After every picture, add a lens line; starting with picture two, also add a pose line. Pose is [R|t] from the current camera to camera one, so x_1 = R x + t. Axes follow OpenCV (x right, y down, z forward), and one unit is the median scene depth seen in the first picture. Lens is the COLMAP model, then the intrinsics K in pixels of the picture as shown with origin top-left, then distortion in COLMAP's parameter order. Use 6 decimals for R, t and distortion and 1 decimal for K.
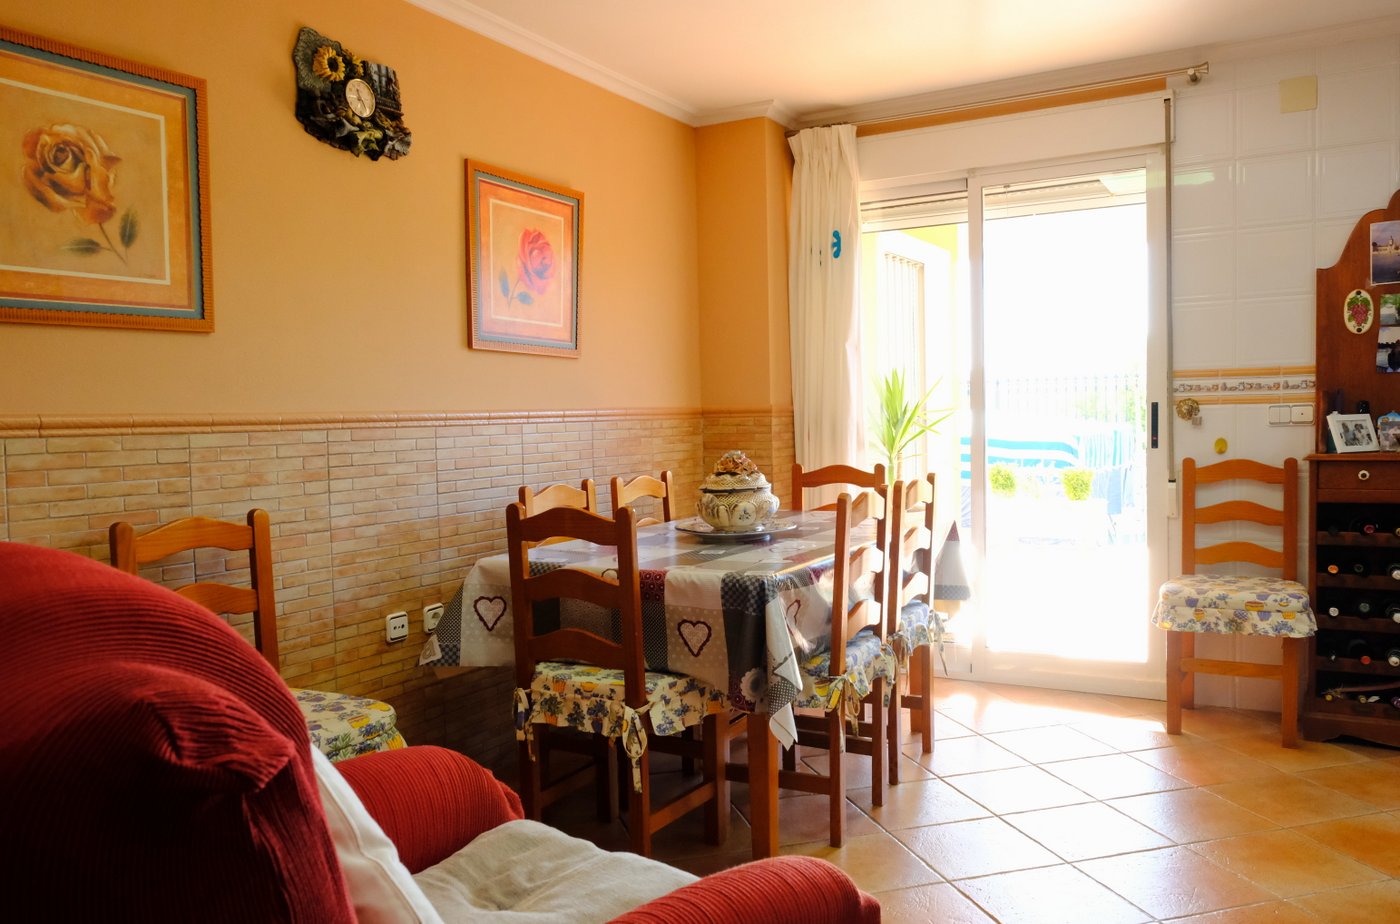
lens RADIAL K [[1090.8, 0, 700.5], [0, 1090.8, 463.1], [0, 0, 1]] dist [0.007351, -0.006977]
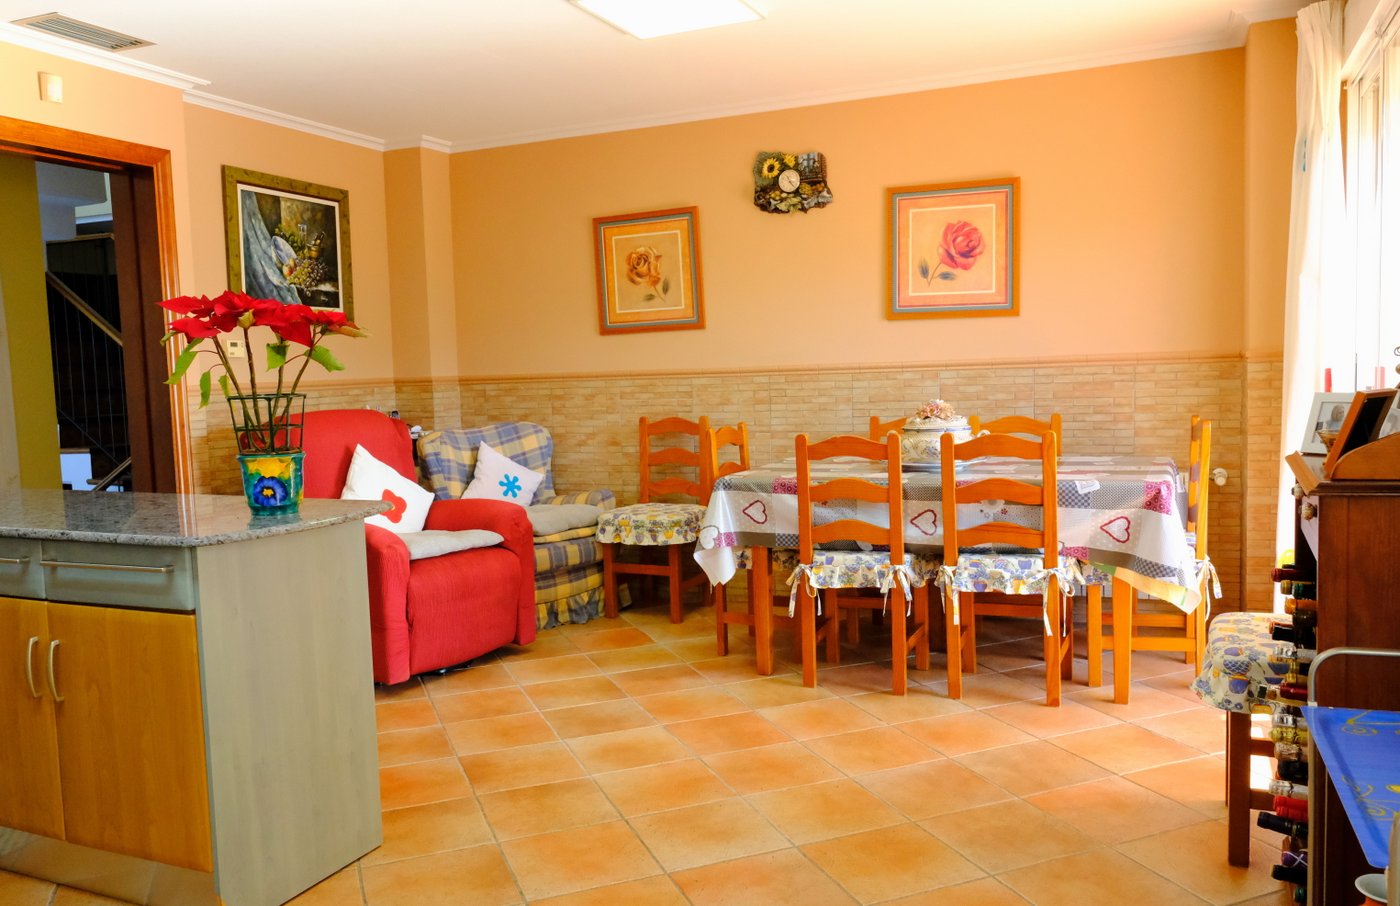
lens RADIAL K [[1069.3, 0, 699.6], [0, 1069.3, 451.4], [0, 0, 1]] dist [0.007767, 0.003590]
pose [[0.093794, 0.095232, -0.991027, 1.405015], [-0.014278, 0.995441, 0.094305, -0.071437], [0.995489, 0.005304, 0.094726, 0.723184]]
